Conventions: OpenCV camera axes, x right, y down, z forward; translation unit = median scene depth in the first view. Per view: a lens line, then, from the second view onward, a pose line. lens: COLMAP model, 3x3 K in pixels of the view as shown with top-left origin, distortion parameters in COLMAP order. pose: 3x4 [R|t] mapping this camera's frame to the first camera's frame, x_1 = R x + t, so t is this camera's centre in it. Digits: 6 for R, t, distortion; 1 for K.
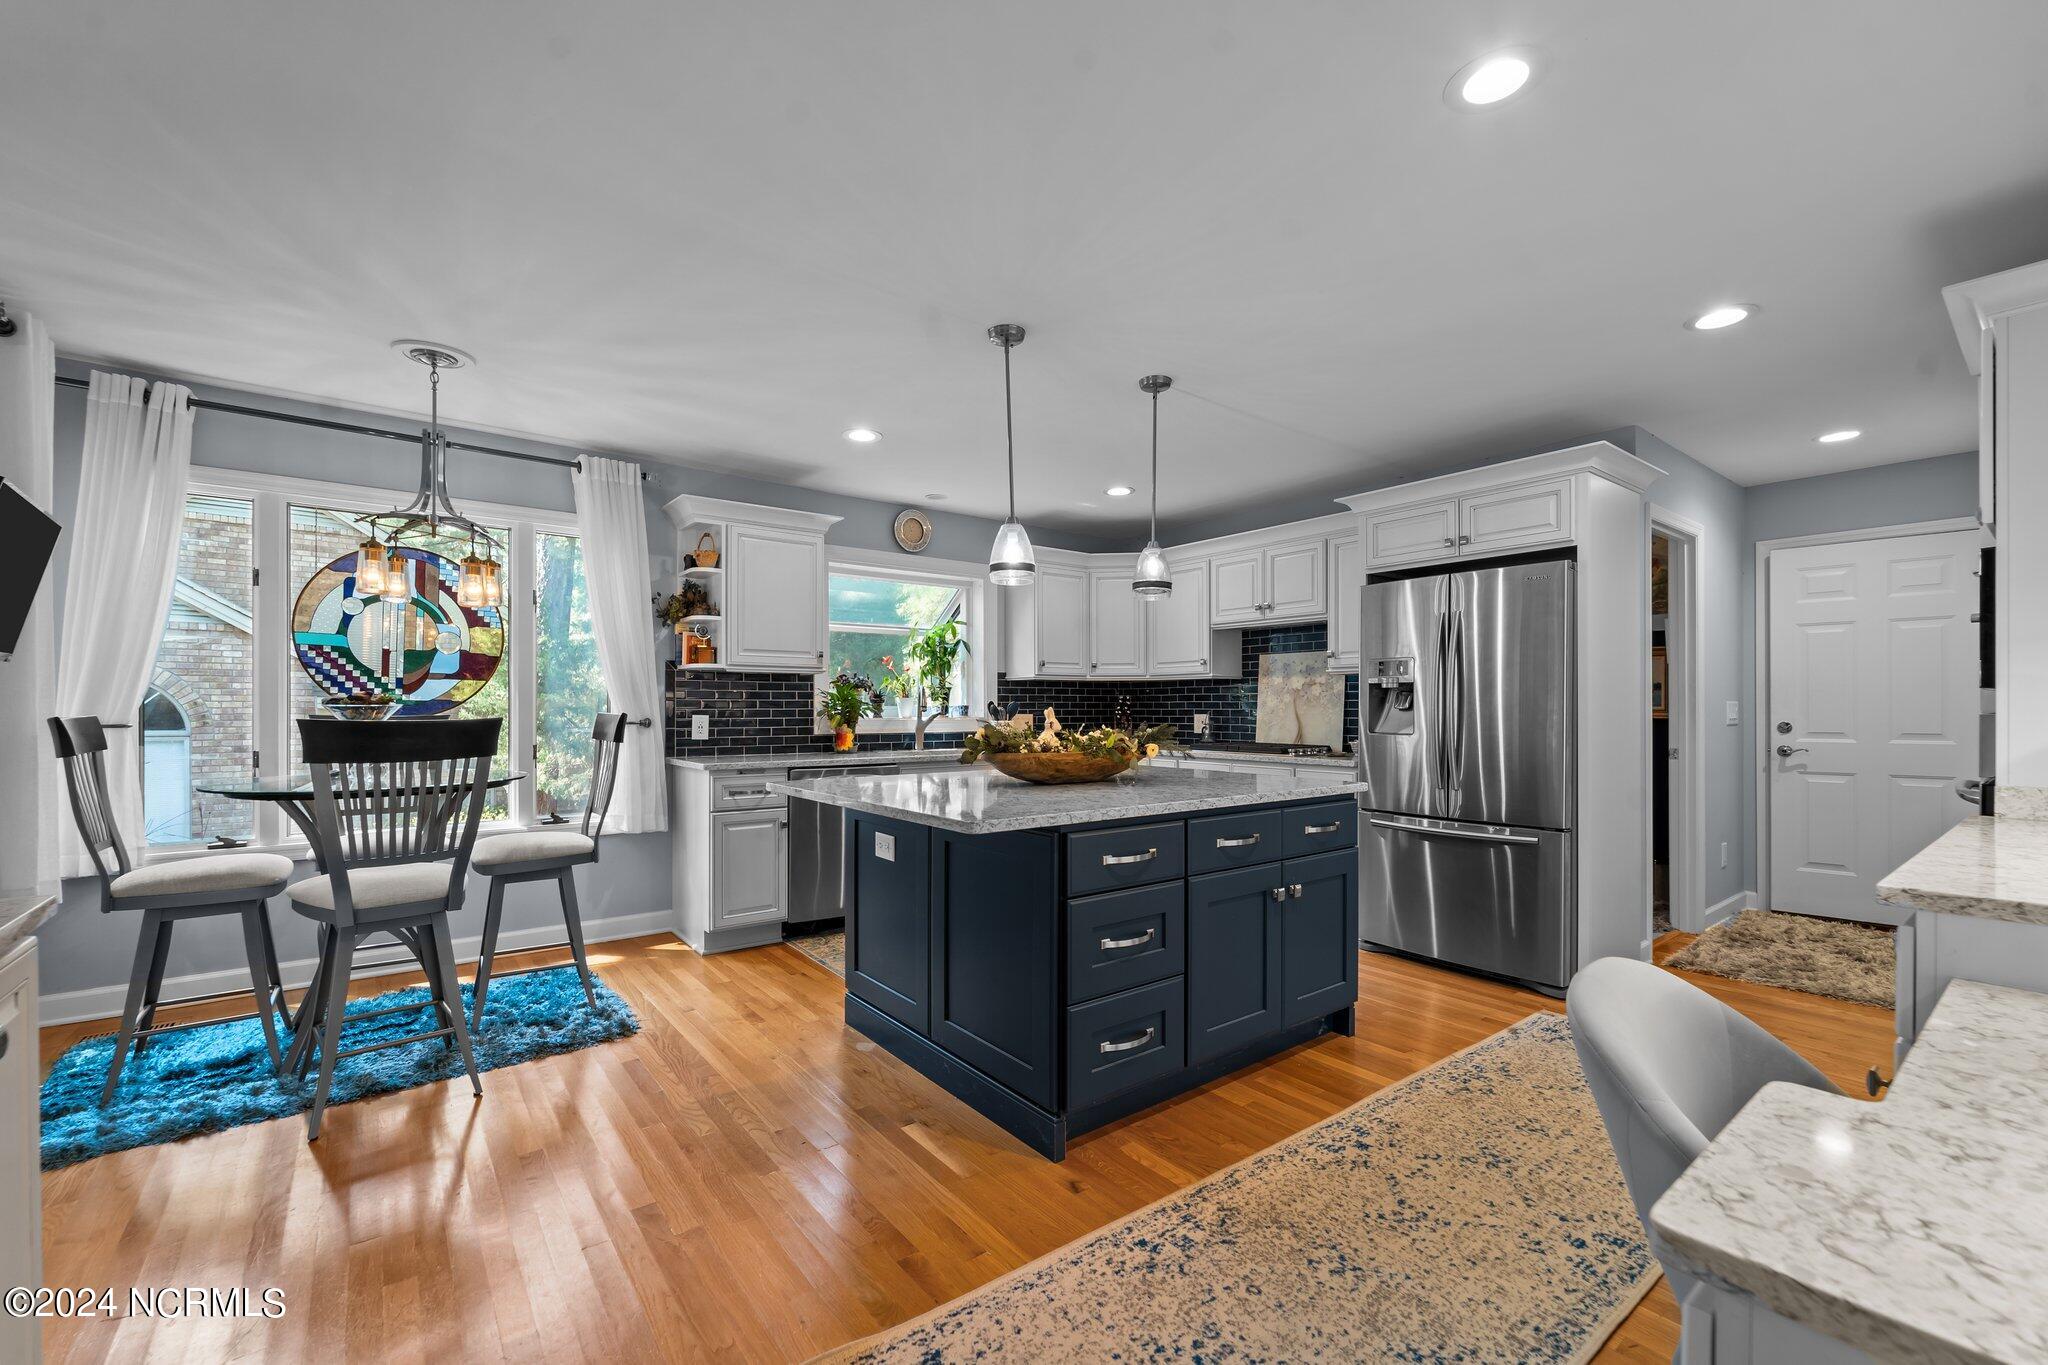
lens RADIAL K [[842.5, 0, 1019.6], [0, 842.5, 706.1], [0, 0, 1]] dist [0.008484, -0.006034]
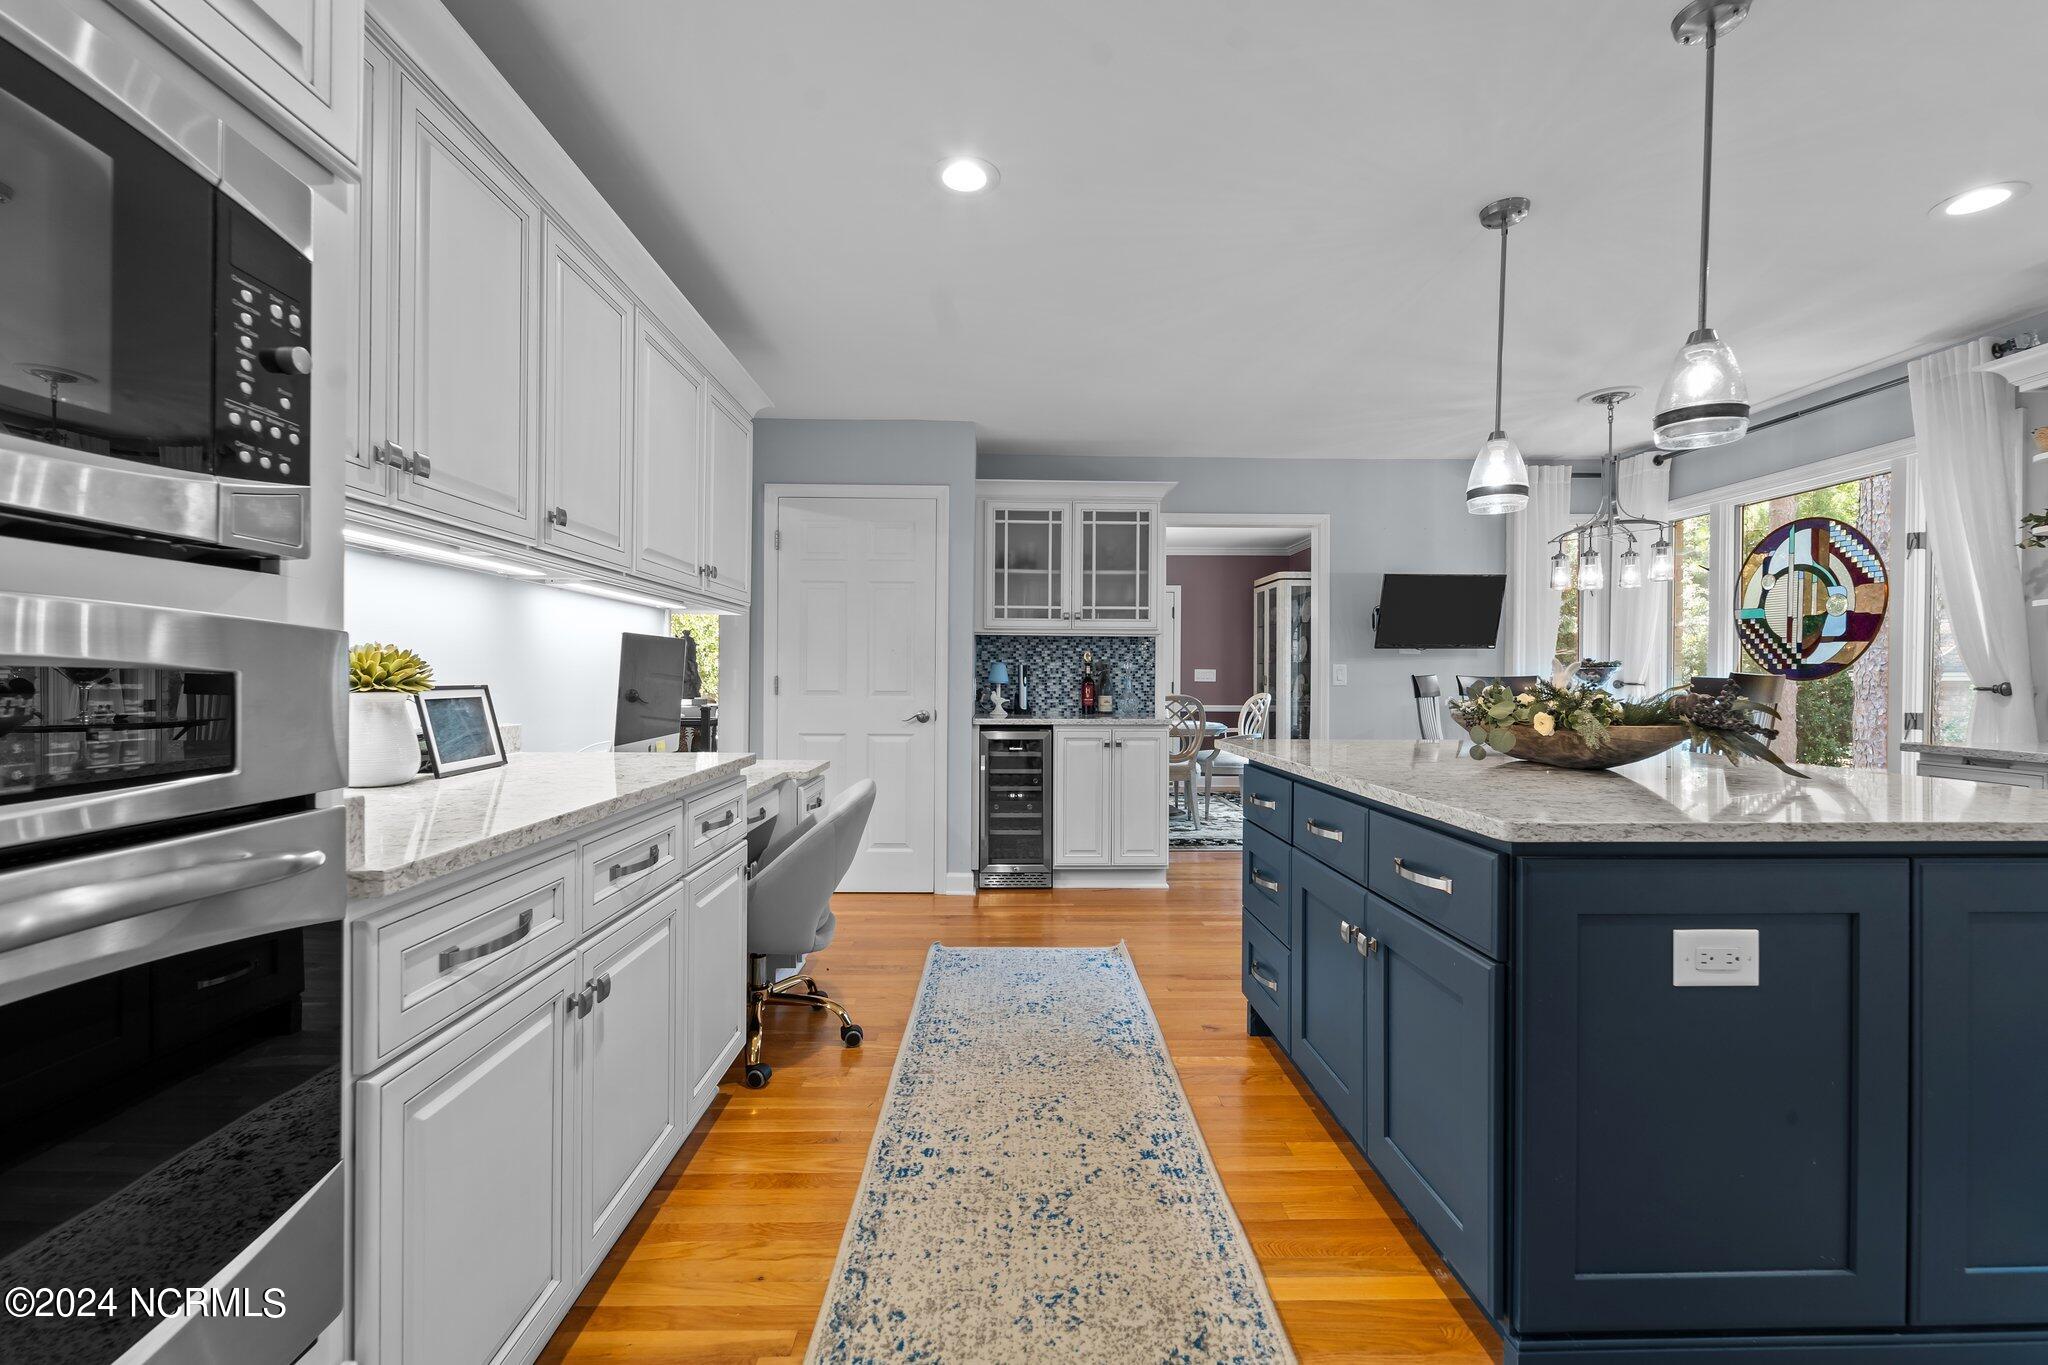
lens RADIAL K [[852.6, 0, 1015.5], [0, 852.6, 680.0], [0, 0, 1]] dist [0.000345, -0.000016]
pose [[-0.597392, -0.002820, -0.801945, 0.729150], [-0.004230, 0.999991, -0.000366, 0.017891], [0.801939, 0.003174, -0.597398, 0.862257]]
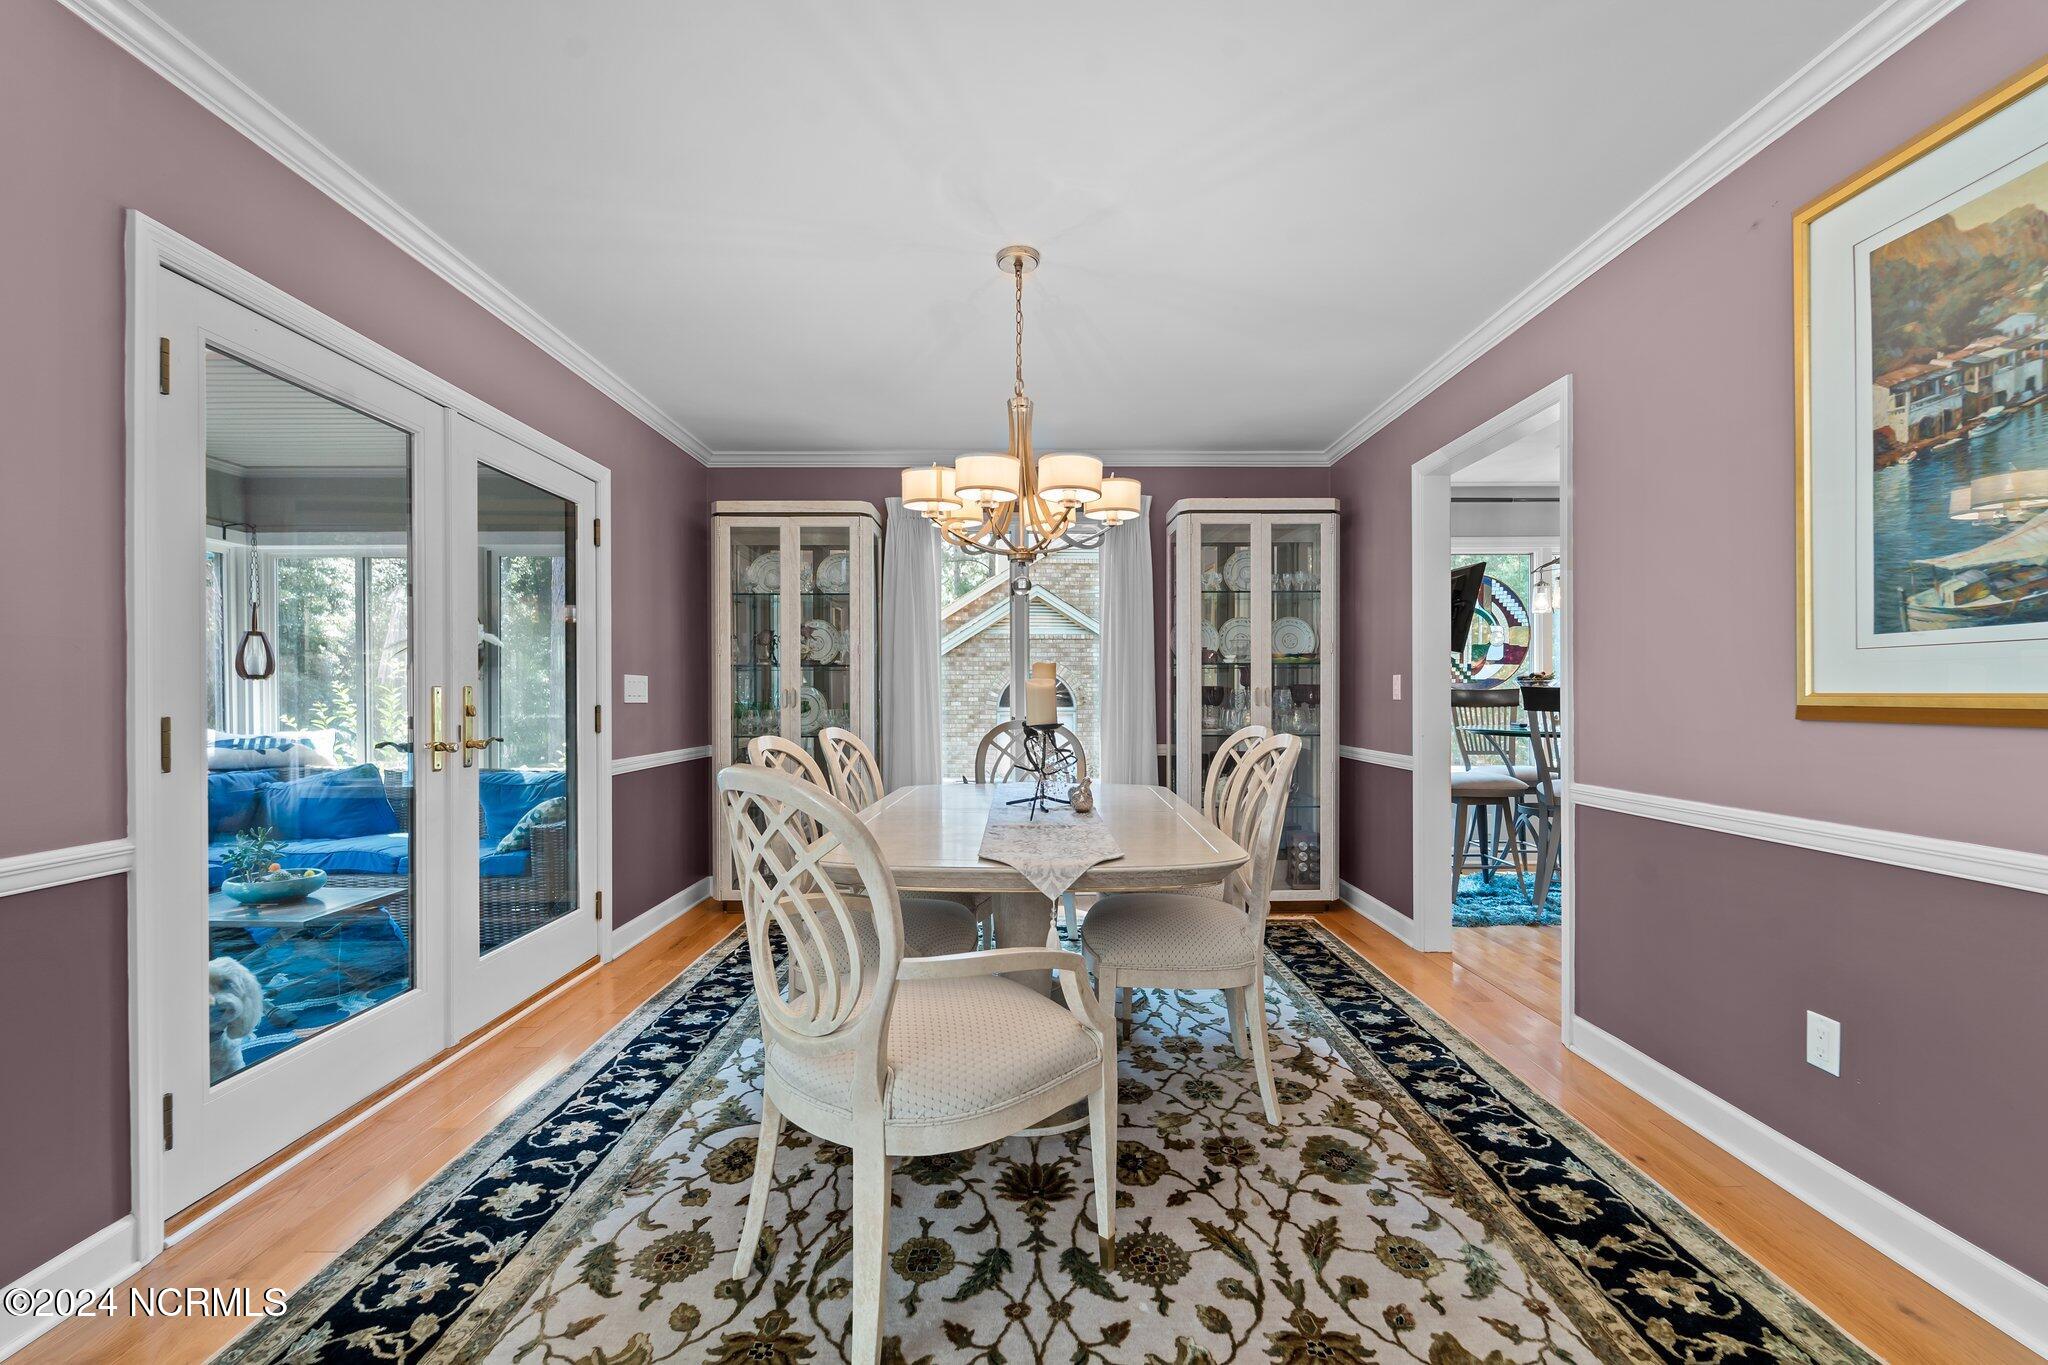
lens RADIAL K [[832.1, 0, 1022.9], [0, 832.1, 692.6], [0, 0, 1]] dist [-0.000705, -0.000603]
pose [[0.797851, -0.006588, -0.602819, -0.489127], [0.007770, 0.999970, -0.000644, 0.011924], [0.602805, -0.004170, 0.797878, -0.635530]]
